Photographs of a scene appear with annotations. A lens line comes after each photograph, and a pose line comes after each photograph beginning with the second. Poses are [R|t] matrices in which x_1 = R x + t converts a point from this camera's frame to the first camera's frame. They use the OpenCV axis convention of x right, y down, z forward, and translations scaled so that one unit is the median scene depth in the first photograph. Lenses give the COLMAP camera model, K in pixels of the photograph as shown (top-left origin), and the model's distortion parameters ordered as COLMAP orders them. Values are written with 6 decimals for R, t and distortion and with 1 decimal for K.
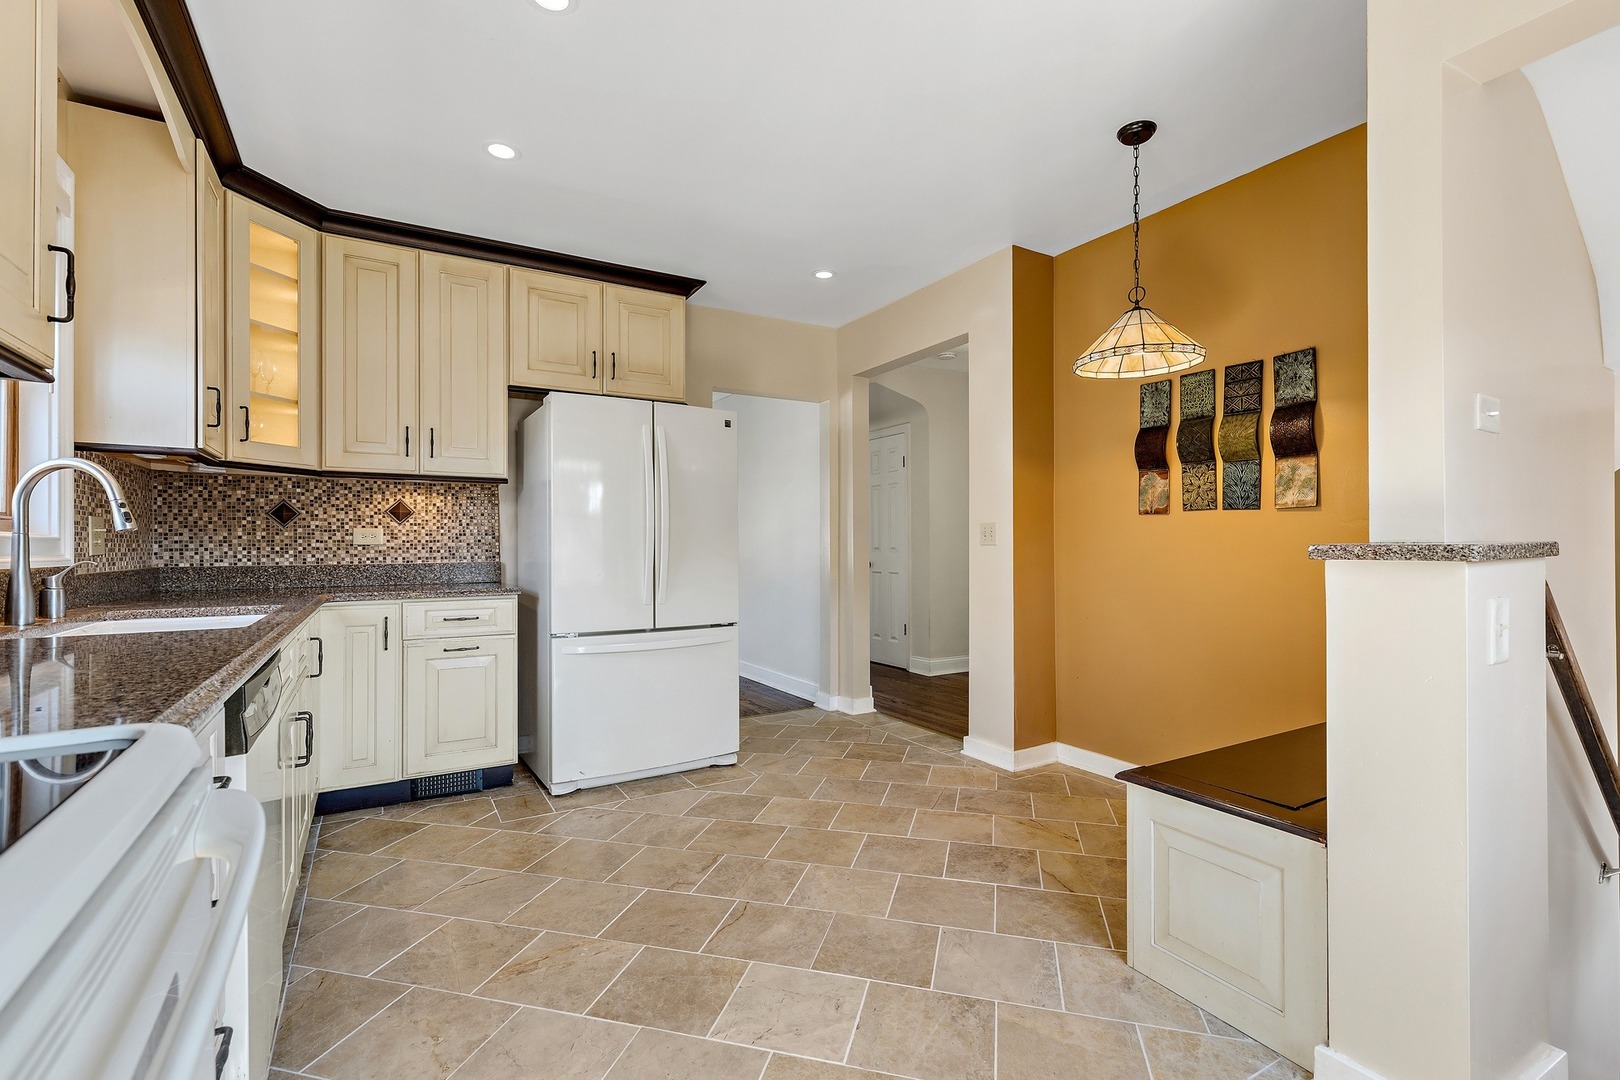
lens RADIAL K [[722.6, 0, 810.2], [0, 722.6, 542.8], [0, 0, 1]] dist [-0.000111, -0.000021]
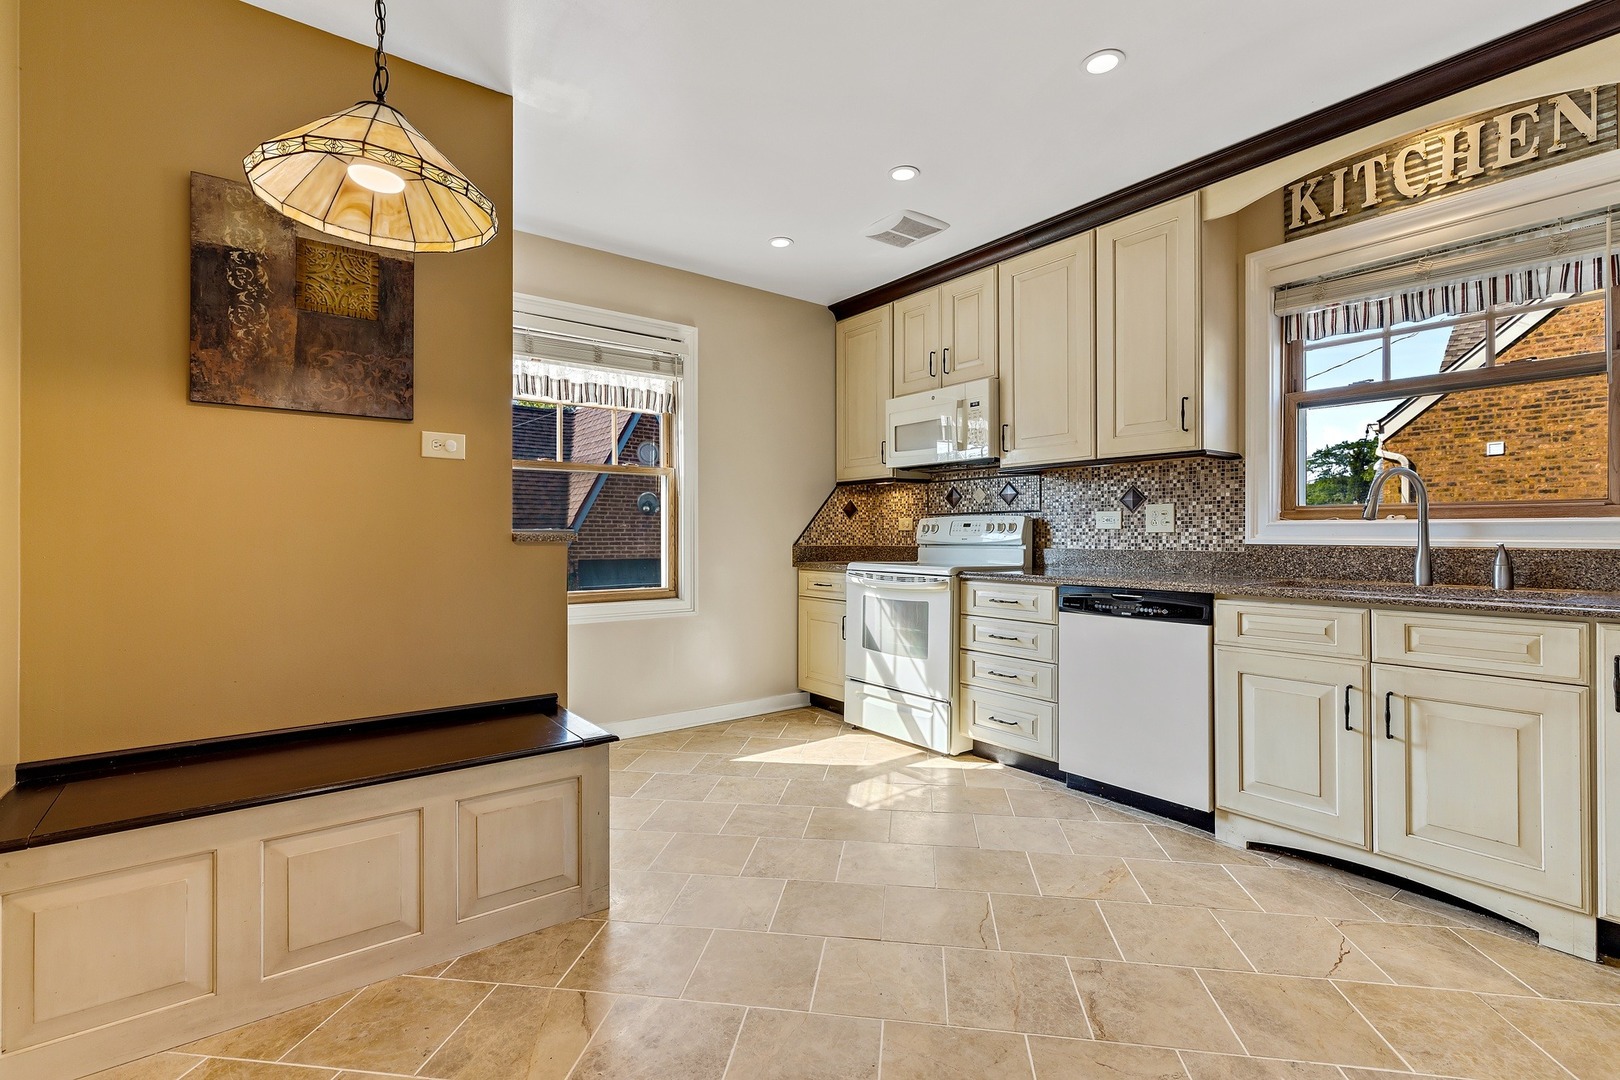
lens RADIAL K [[722.6, 0, 808.4], [0, 722.6, 537.7], [0, 0, 1]] dist [-0.000111, -0.000021]
pose [[-0.993373, 0.008186, -0.114647, 0.211731], [0.009003, 0.999938, -0.006610, 0.013193], [0.114586, -0.007598, -0.993384, 1.778173]]
